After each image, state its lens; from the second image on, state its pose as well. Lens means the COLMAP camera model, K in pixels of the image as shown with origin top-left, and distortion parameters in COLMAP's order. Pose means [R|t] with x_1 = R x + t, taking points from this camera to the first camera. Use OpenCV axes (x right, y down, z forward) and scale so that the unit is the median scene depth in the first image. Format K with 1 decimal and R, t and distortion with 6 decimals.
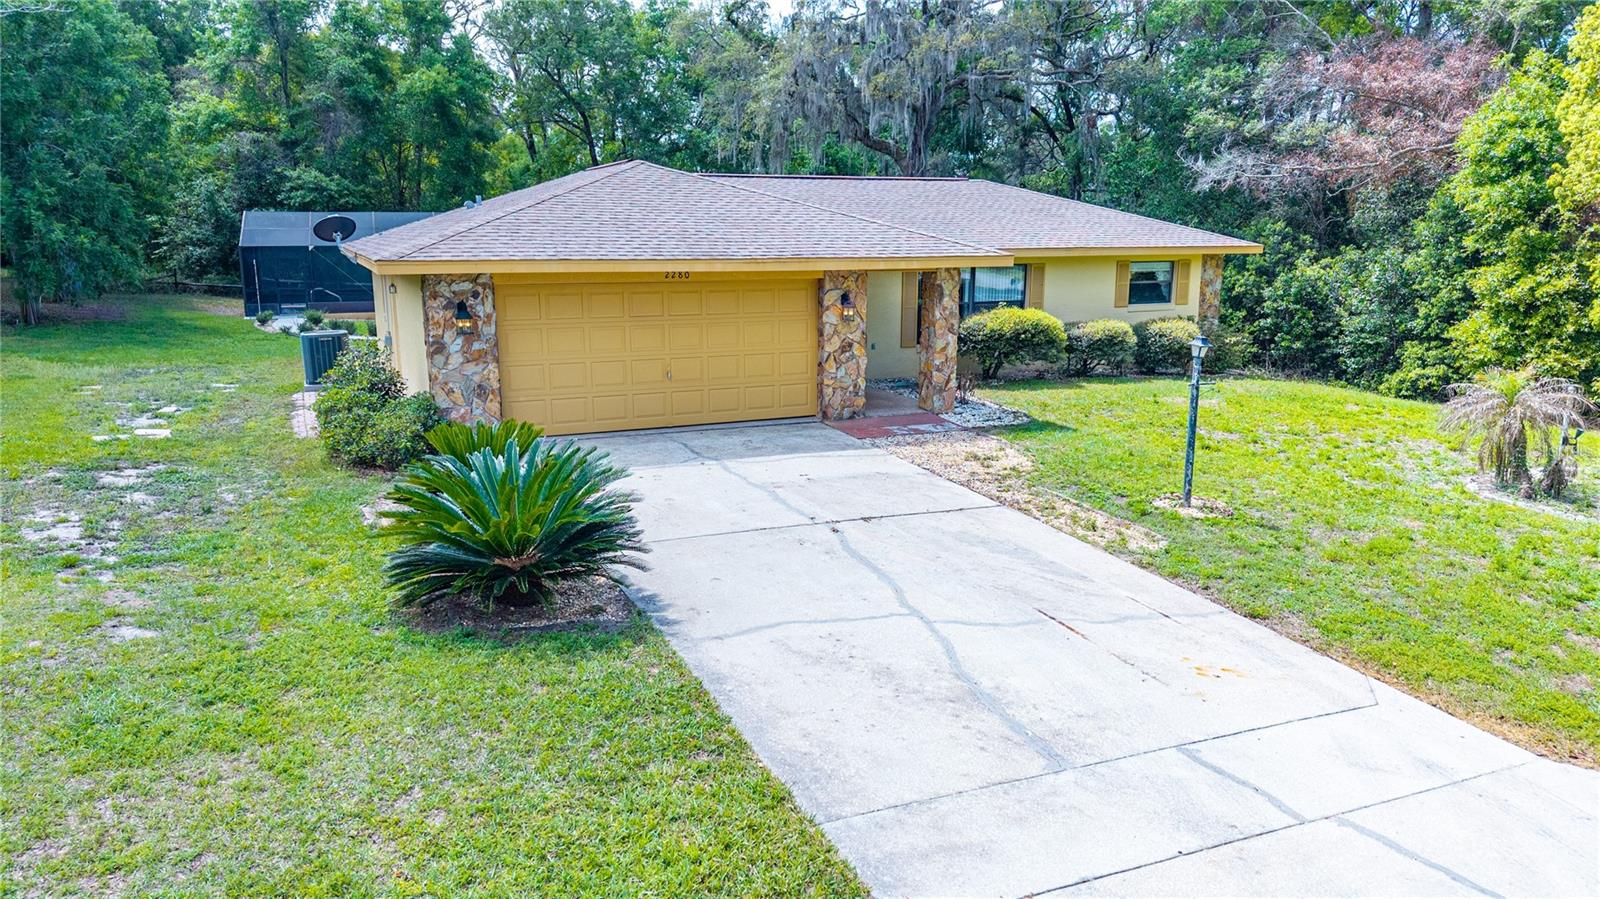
lens RADIAL K [[1096.7, 0, 800.0], [0, 1096.7, 449.5], [0, 0, 1]] dist [0.058877, -0.073507]
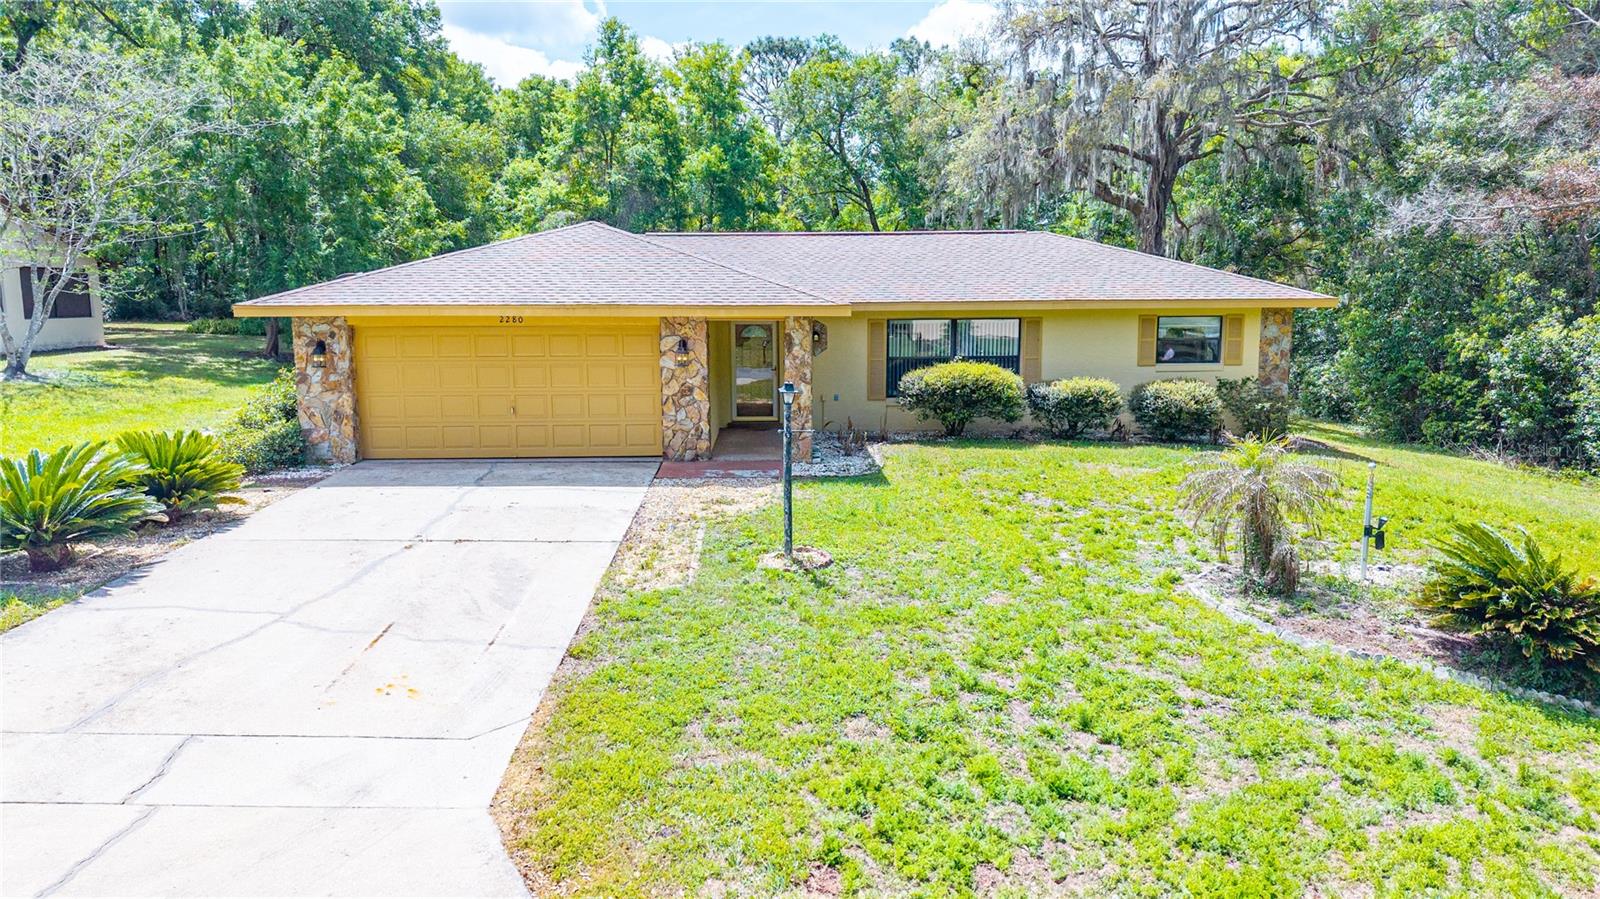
lens RADIAL K [[1096.7, 0, 800.0], [0, 1096.7, 449.5], [0, 0, 1]] dist [0.058877, -0.073507]
pose [[0.920269, 0.049936, -0.388087, 0.545156], [-0.072379, 0.996432, -0.043419, -0.001700], [0.384534, 0.068047, 0.920599, 0.090519]]
